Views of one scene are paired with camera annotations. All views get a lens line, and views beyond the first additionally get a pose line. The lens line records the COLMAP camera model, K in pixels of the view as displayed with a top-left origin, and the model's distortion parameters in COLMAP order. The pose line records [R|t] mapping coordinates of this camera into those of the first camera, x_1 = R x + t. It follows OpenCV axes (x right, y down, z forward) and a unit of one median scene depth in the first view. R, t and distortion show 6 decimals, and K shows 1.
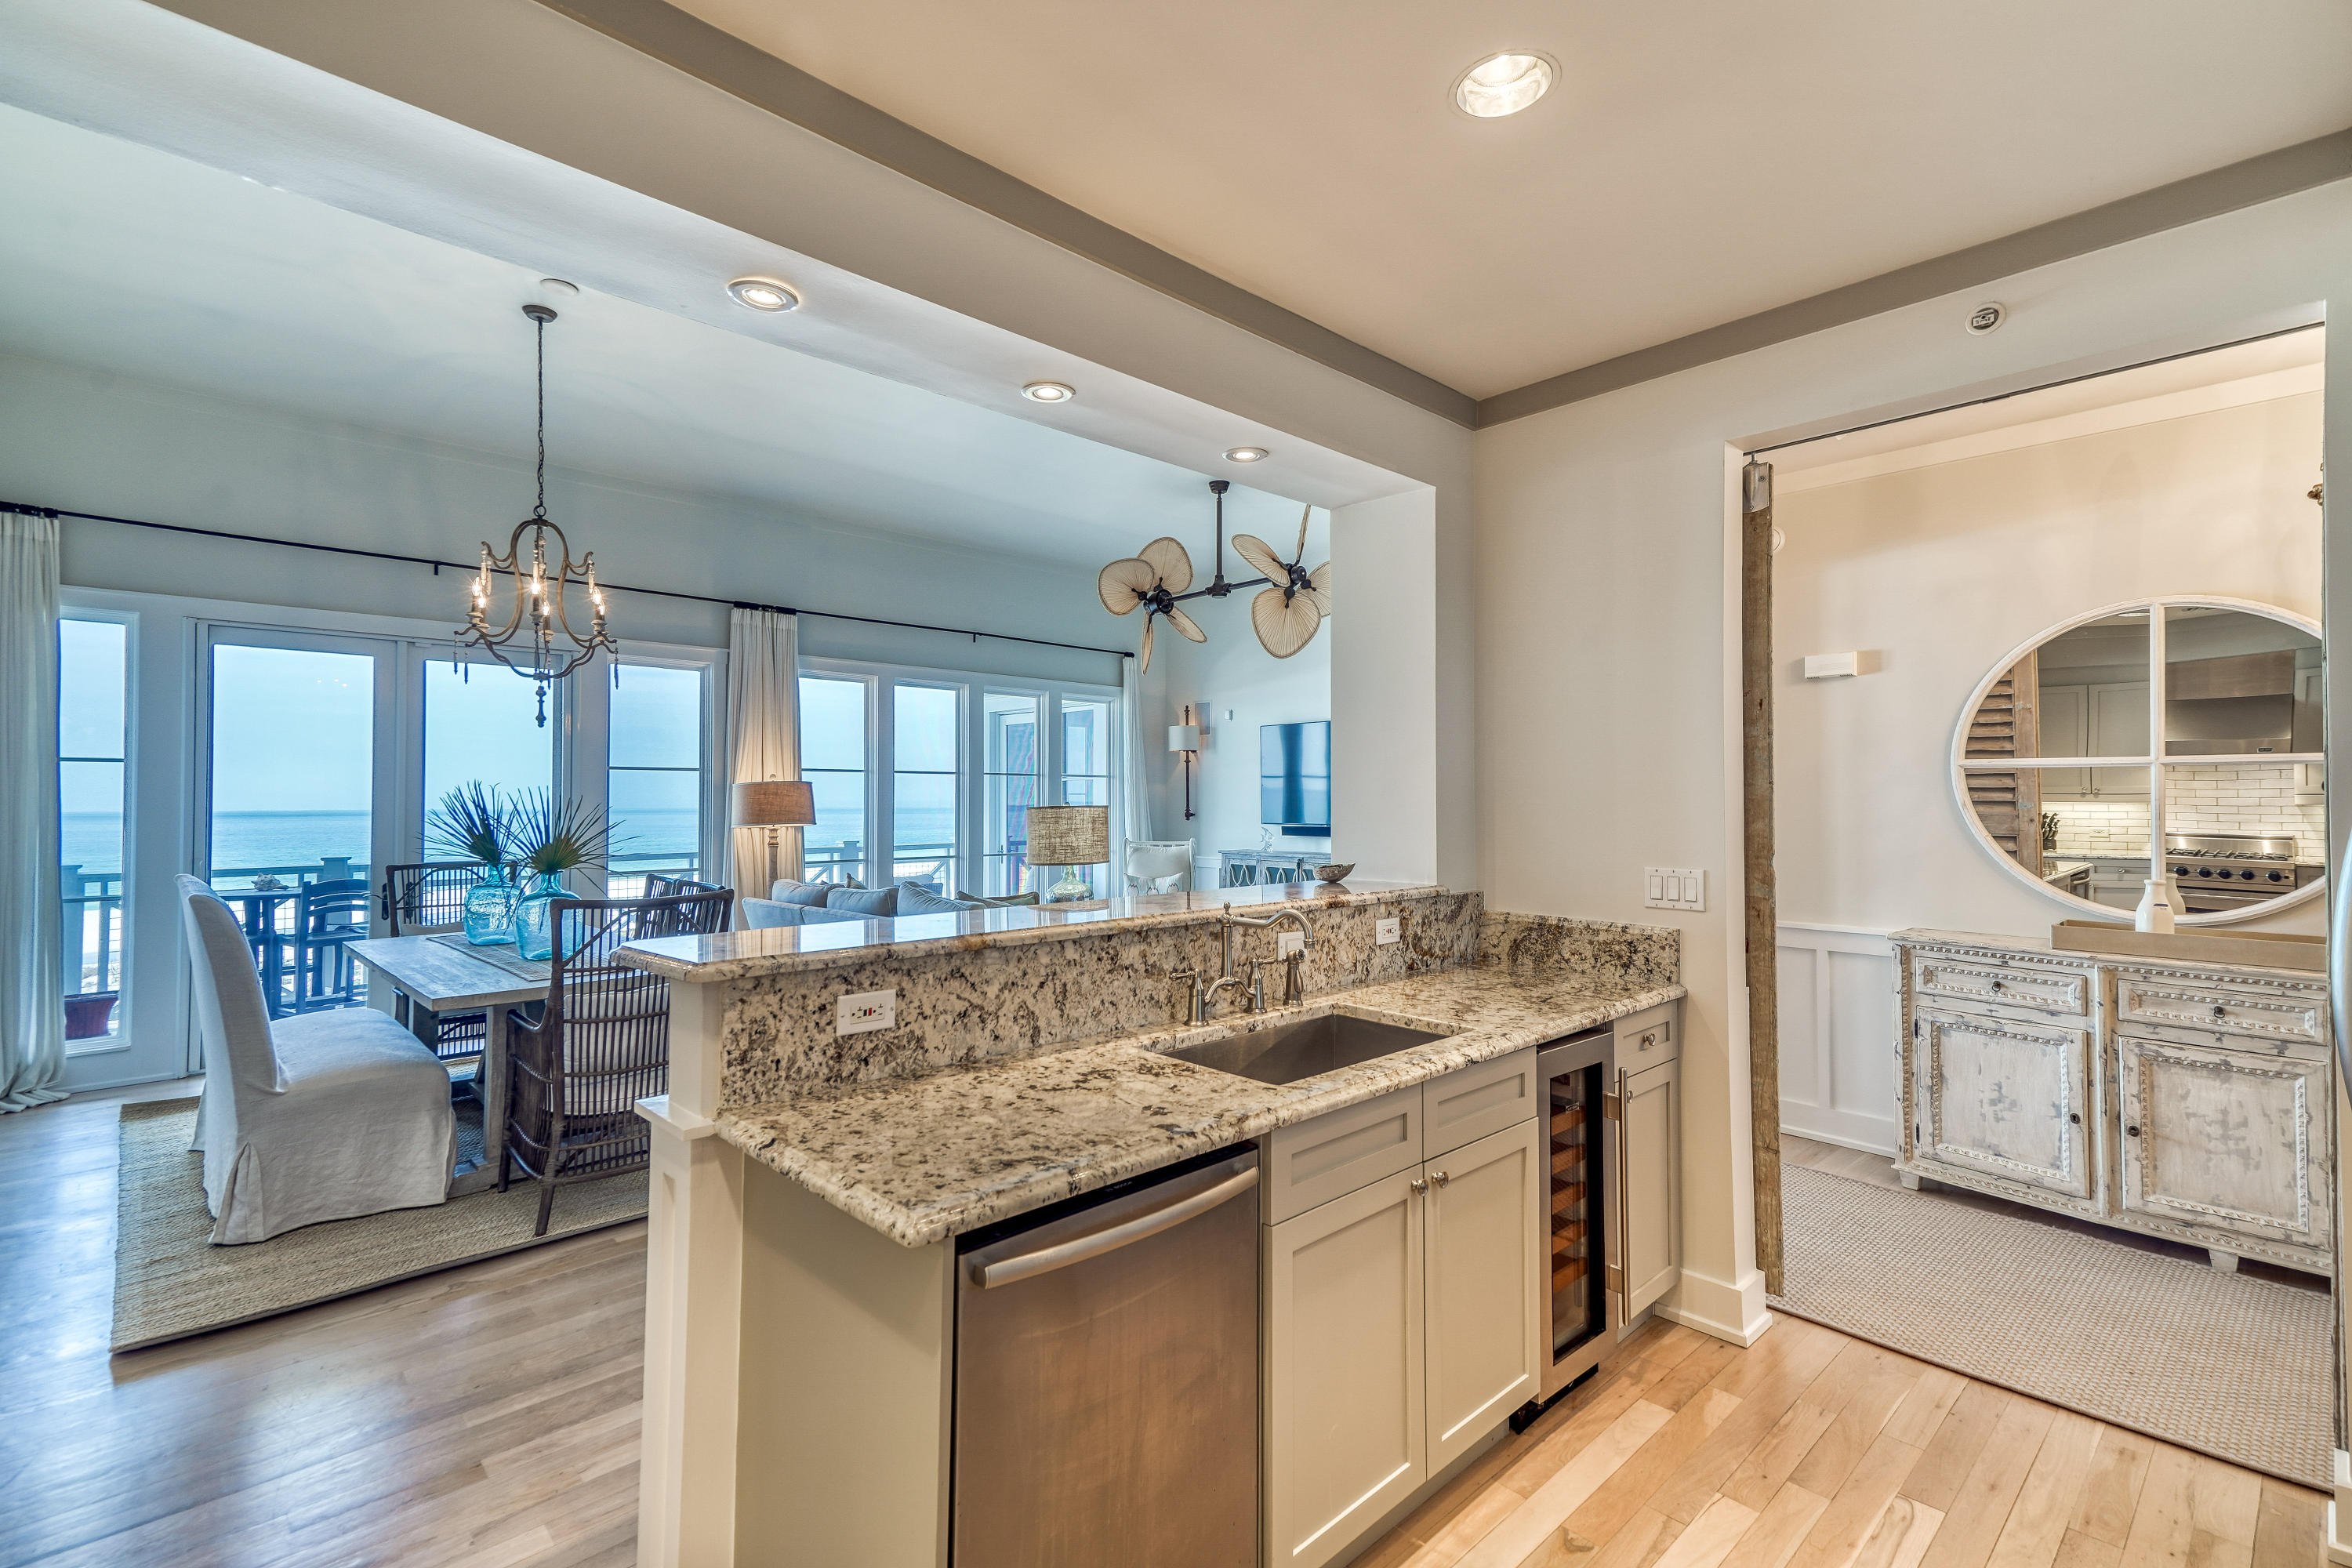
lens RADIAL K [[1071.3, 0, 1171.1], [0, 1071.3, 784.6], [0, 0, 1]] dist [0.039660, -0.000785]
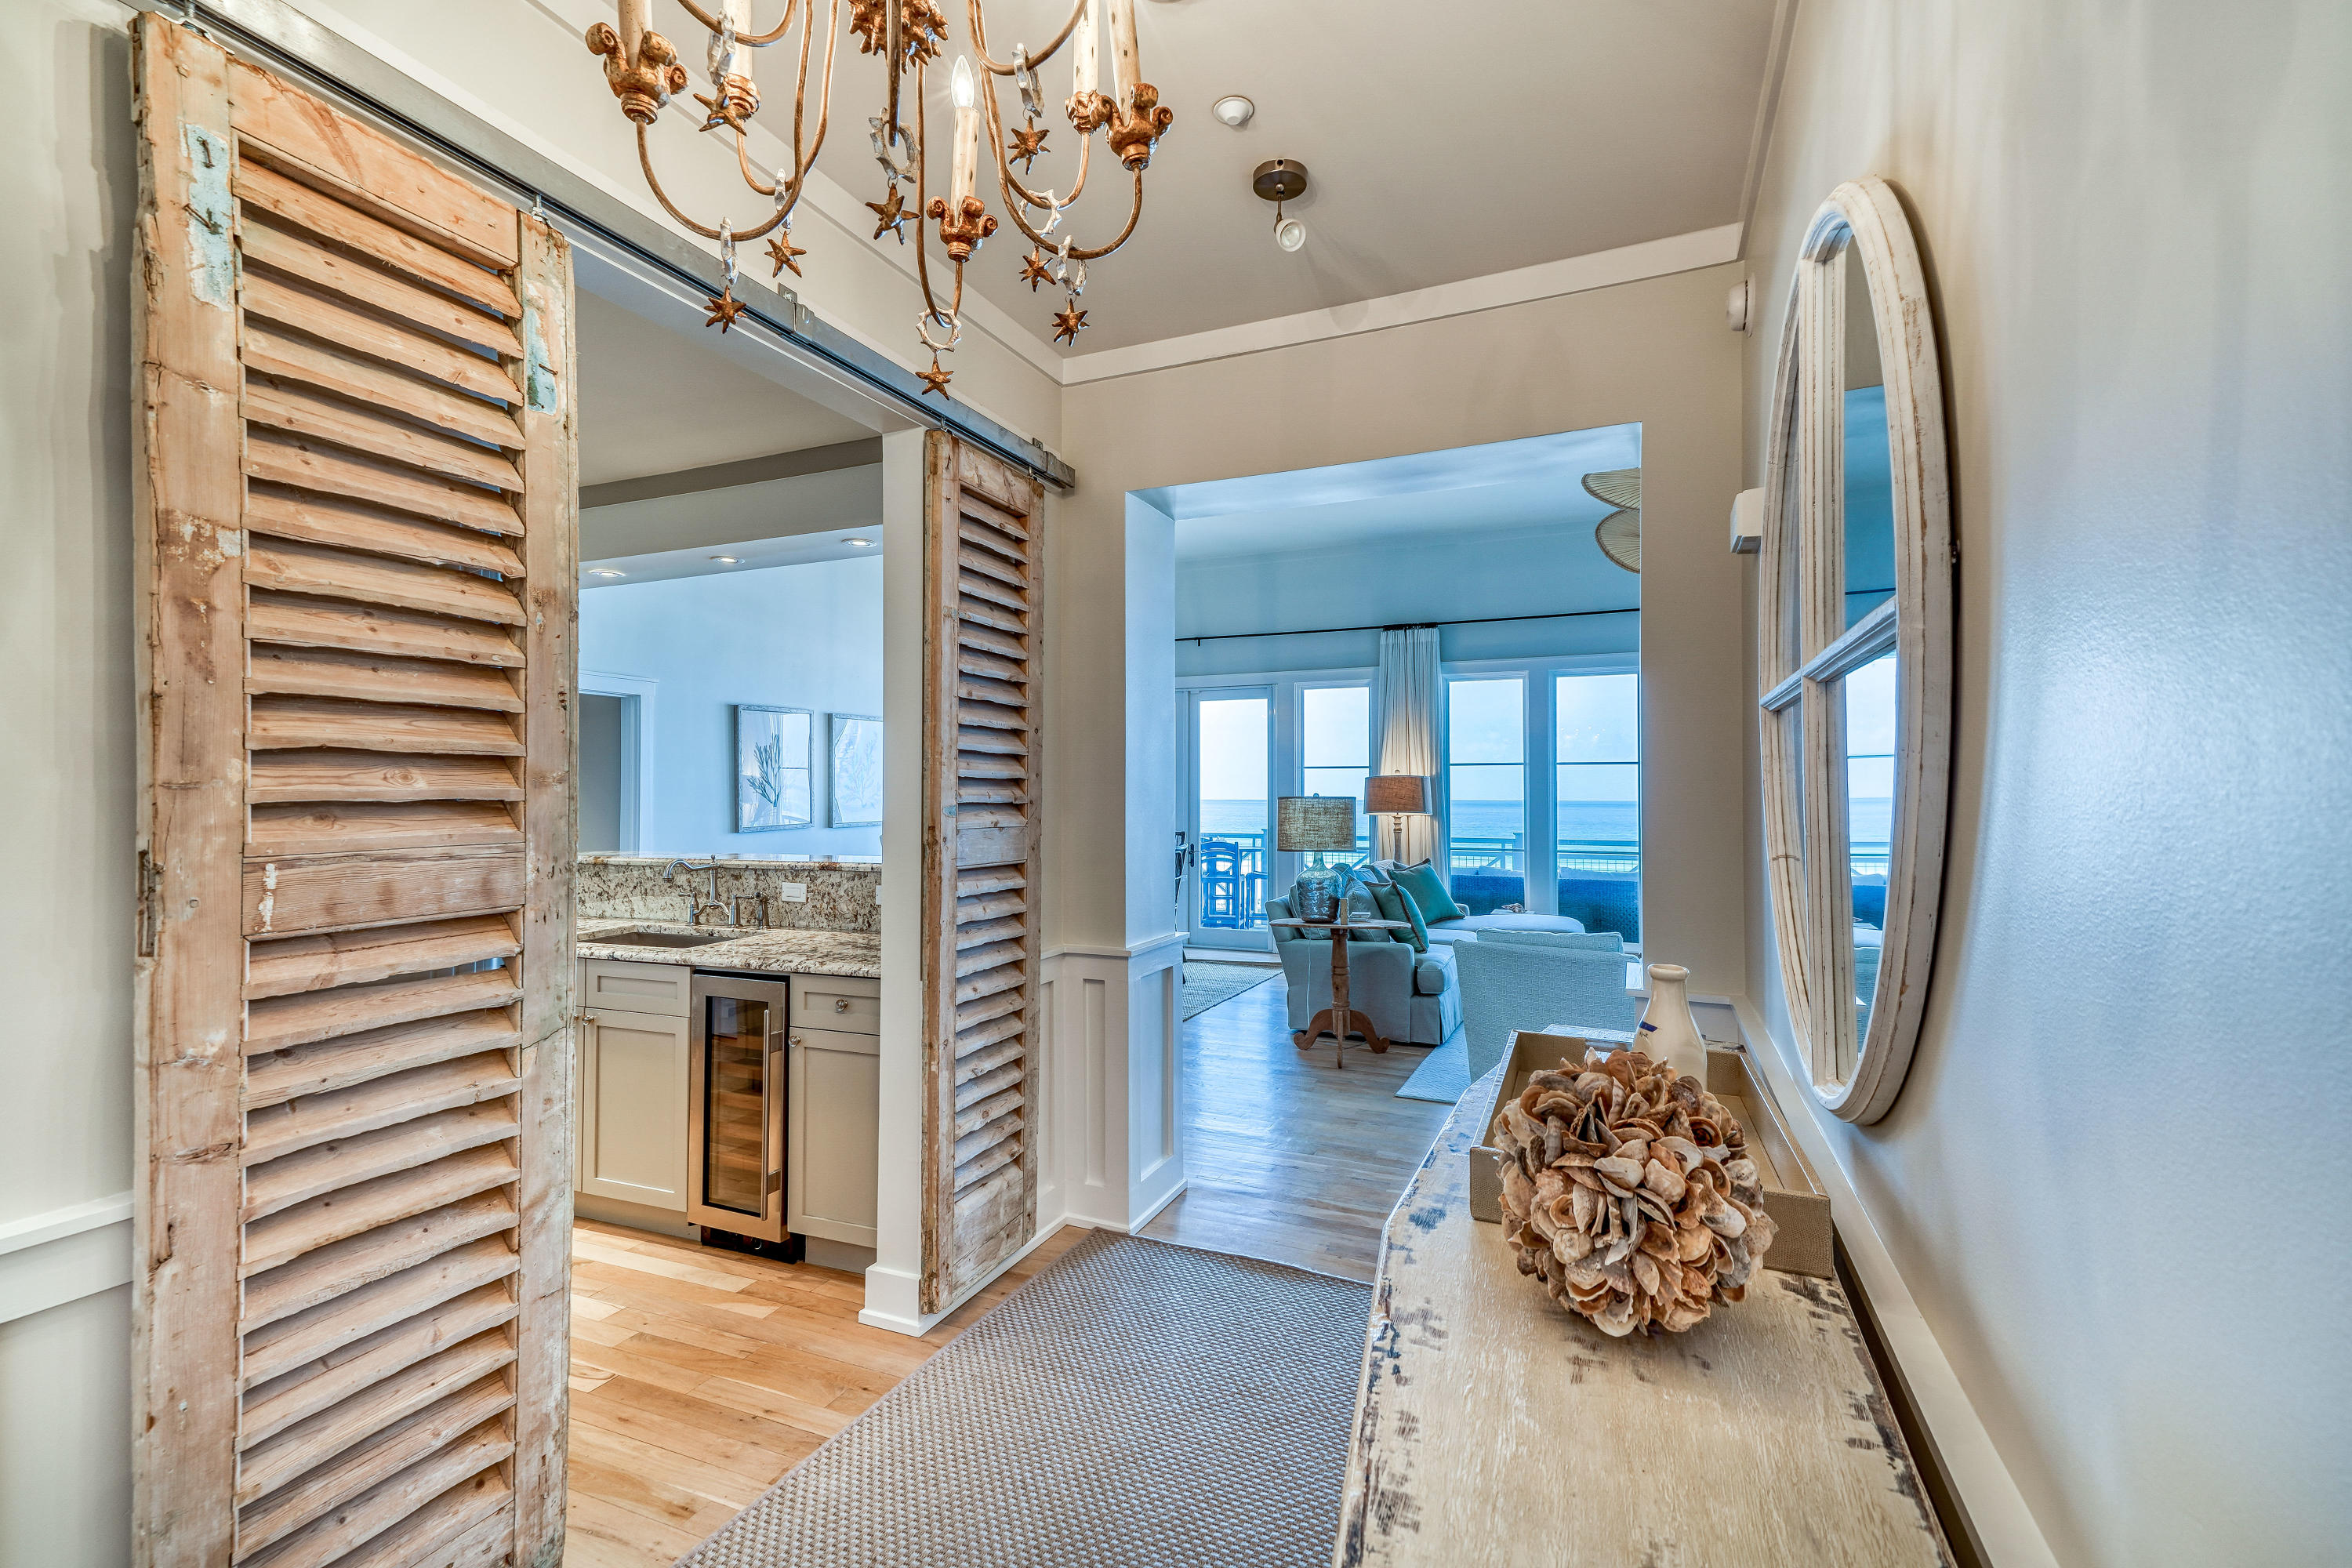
lens RADIAL K [[1057.7, 0, 1170.8], [0, 1057.7, 775.9], [0, 0, 1]] dist [0.054251, -0.000277]
pose [[0.383054, -0.017280, -0.923564, 0.797579], [0.016158, 0.999797, -0.012004, 0.009057], [0.923585, -0.010324, 0.383255, 0.447414]]
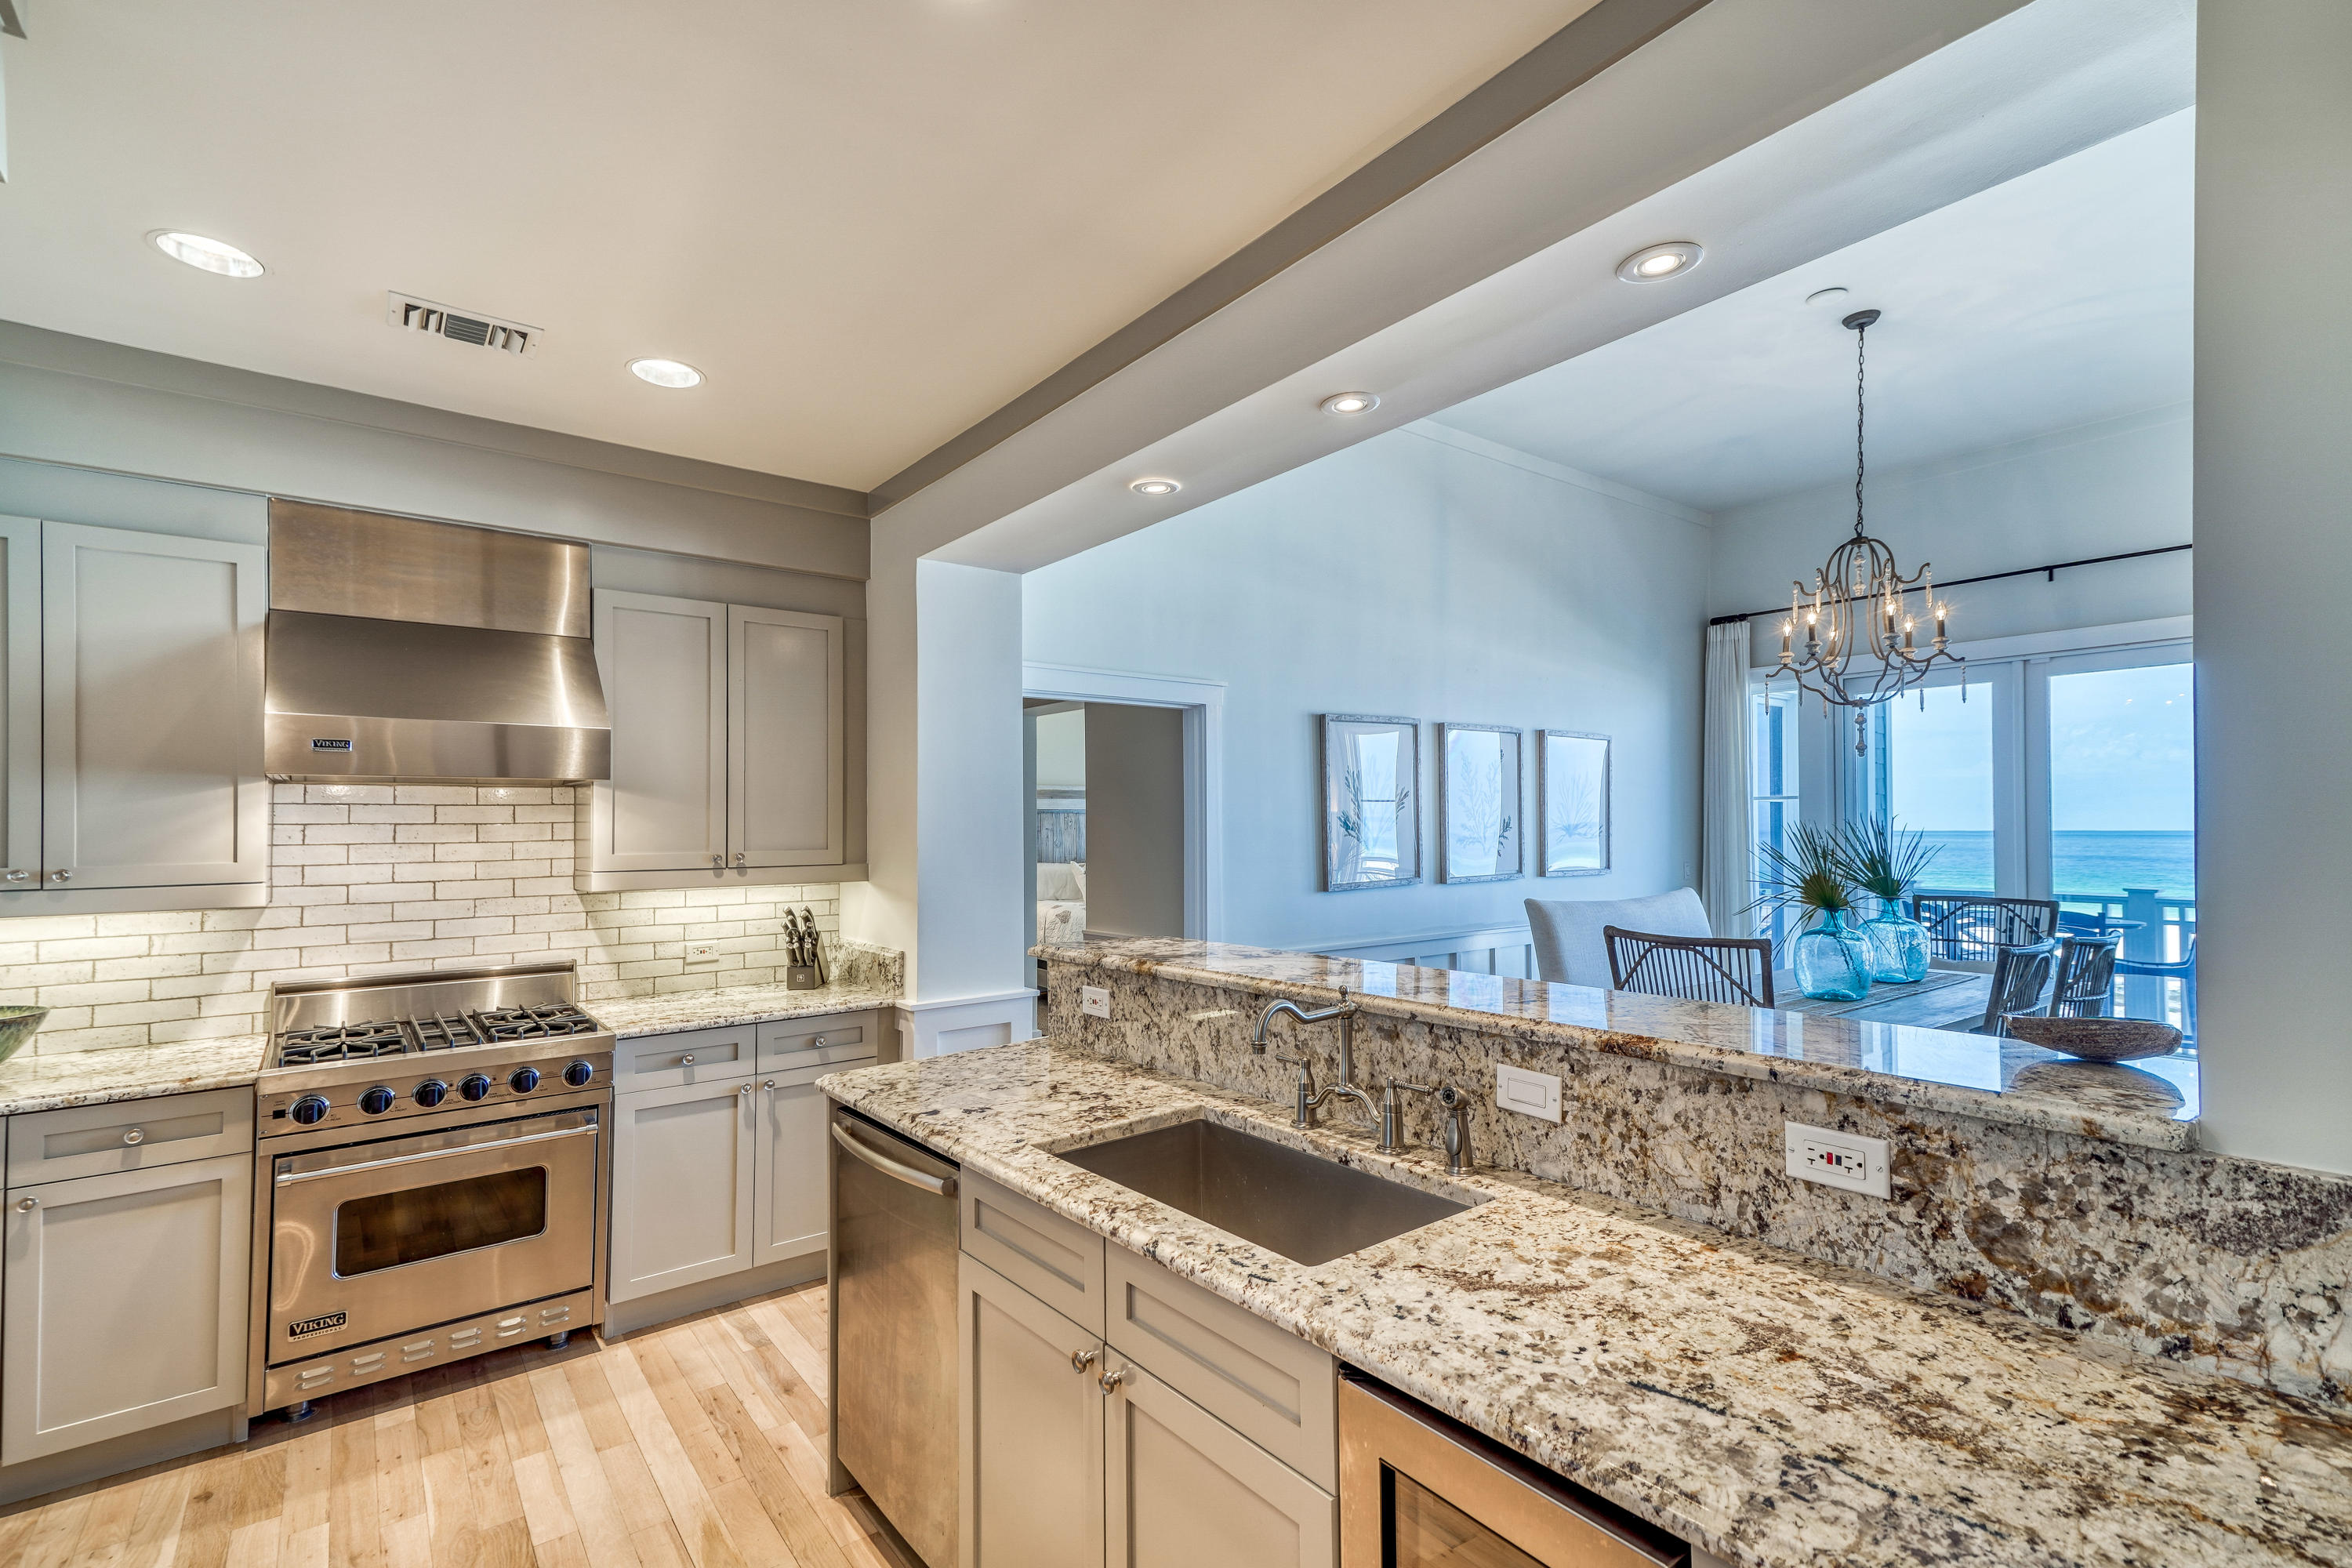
lens RADIAL K [[1074.4, 0, 1157.4], [0, 1074.4, 800.2], [0, 0, 1]] dist [0.048003, -0.000119]
pose [[-0.113437, -0.025780, -0.993211, 0.368532], [0.023320, 0.999319, -0.028602, -0.002071], [0.993271, -0.026406, -0.112759, 0.420043]]
